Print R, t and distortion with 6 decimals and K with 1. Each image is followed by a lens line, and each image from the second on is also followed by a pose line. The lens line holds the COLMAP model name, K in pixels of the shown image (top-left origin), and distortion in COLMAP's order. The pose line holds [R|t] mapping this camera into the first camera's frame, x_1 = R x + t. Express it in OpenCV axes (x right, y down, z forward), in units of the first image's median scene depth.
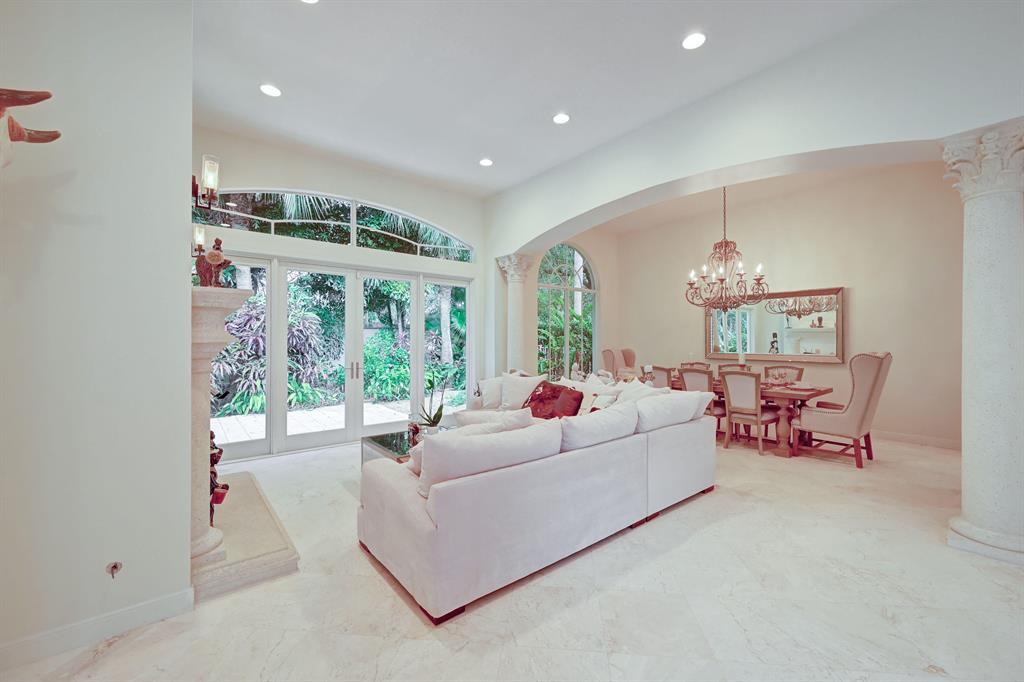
lens RADIAL K [[409.3, 0, 512.5], [0, 409.3, 344.6], [0, 0, 1]] dist [0.000993, 0.000182]
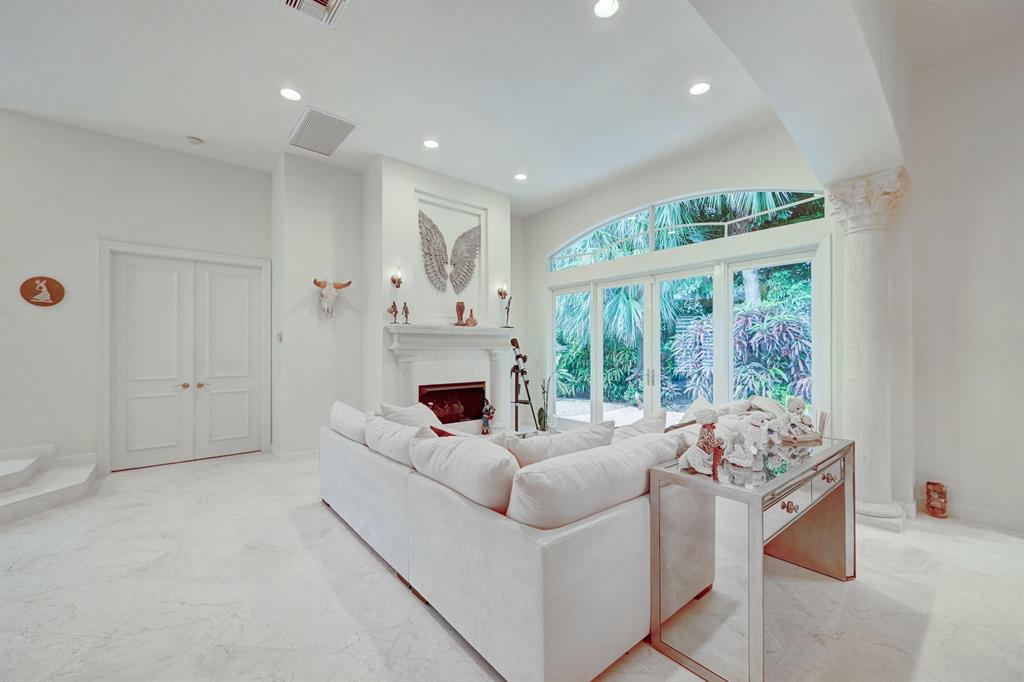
lens RADIAL K [[409.3, 0, 512.5], [0, 409.3, 344.6], [0, 0, 1]] dist [0.000993, 0.000182]
pose [[0.009713, -0.007295, -0.999926, 1.076768], [-0.008179, 0.999939, -0.007375, -0.010504], [0.999919, 0.008250, 0.009653, 1.174702]]
